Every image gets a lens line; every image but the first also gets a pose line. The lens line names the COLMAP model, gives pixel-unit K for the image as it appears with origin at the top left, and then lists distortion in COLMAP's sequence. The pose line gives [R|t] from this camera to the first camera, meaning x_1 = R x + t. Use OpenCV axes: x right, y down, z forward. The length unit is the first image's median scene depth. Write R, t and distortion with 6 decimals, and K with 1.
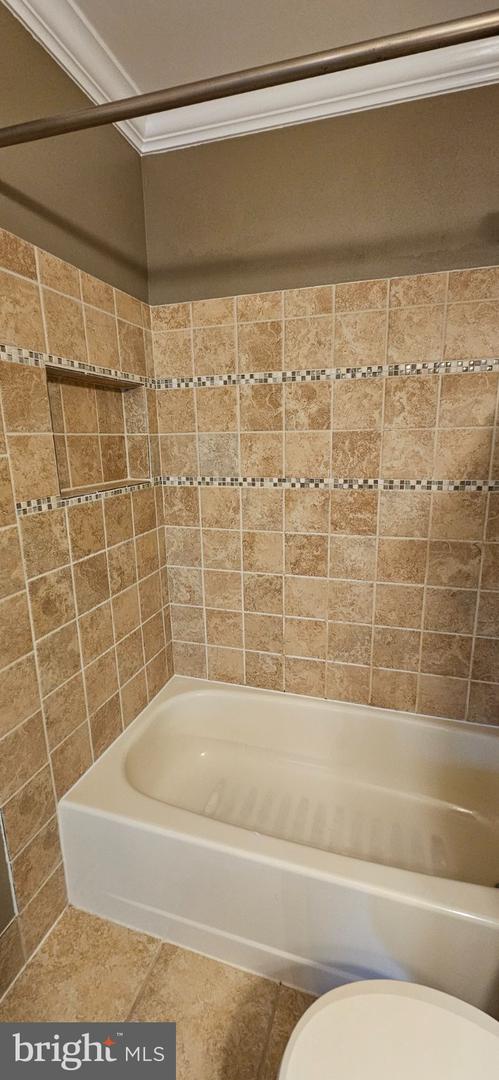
lens RADIAL K [[445.9, 0, 247.8], [0, 445.9, 536.3], [0, 0, 1]] dist [0.001961, -0.000375]
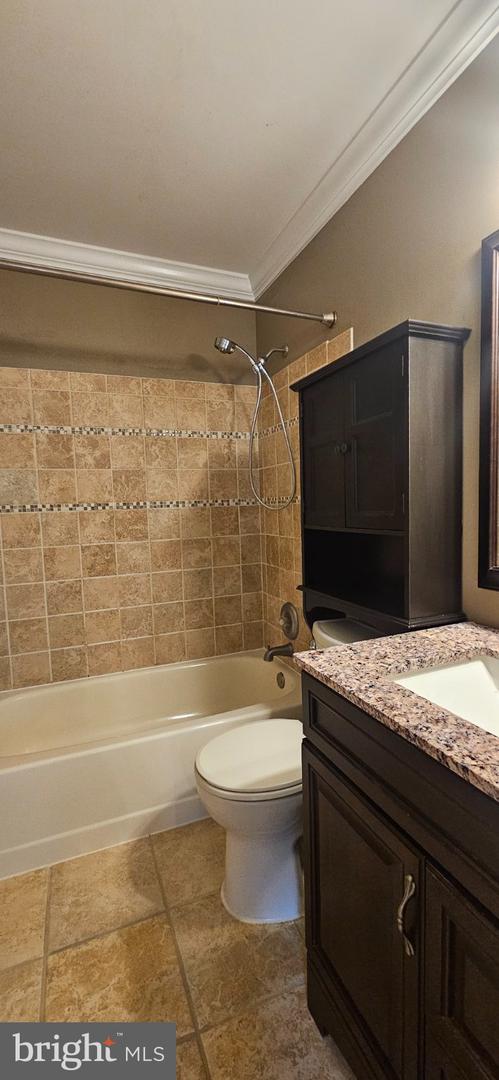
lens RADIAL K [[445.9, 0, 251.9], [0, 445.9, 542.7], [0, 0, 1]] dist [0.001961, -0.000375]
pose [[0.765281, -0.064800, 0.640426, -0.389006], [0.158956, 0.983132, -0.090469, 0.191728], [-0.623761, 0.171034, 0.762673, -0.332098]]
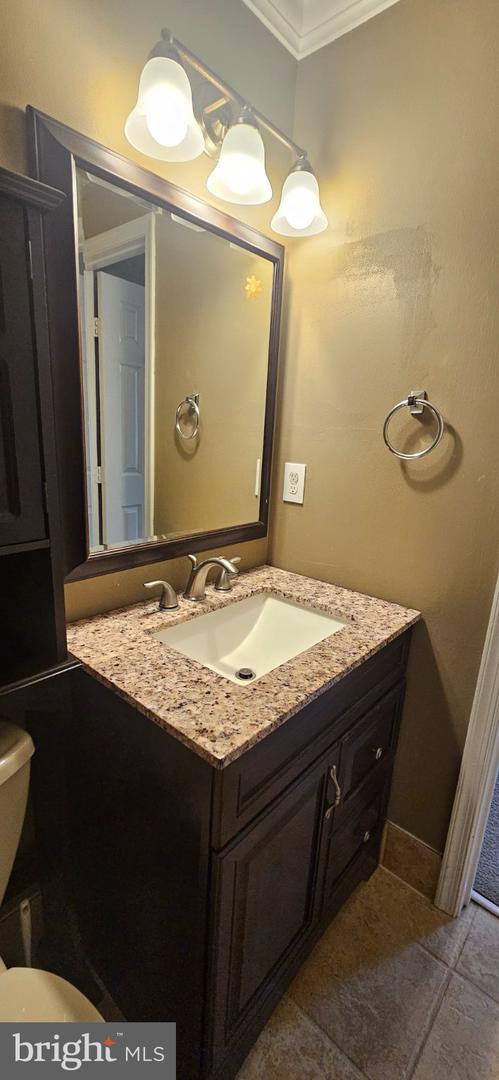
lens RADIAL K [[445.9, 0, 248.0], [0, 445.9, 538.4], [0, 0, 1]] dist [0.001961, -0.000375]
pose [[-0.910799, -0.126559, 0.392973, 0.443561], [0.060514, 0.900649, 0.430312, -0.506525], [-0.408391, 0.415708, -0.812652, 1.720986]]
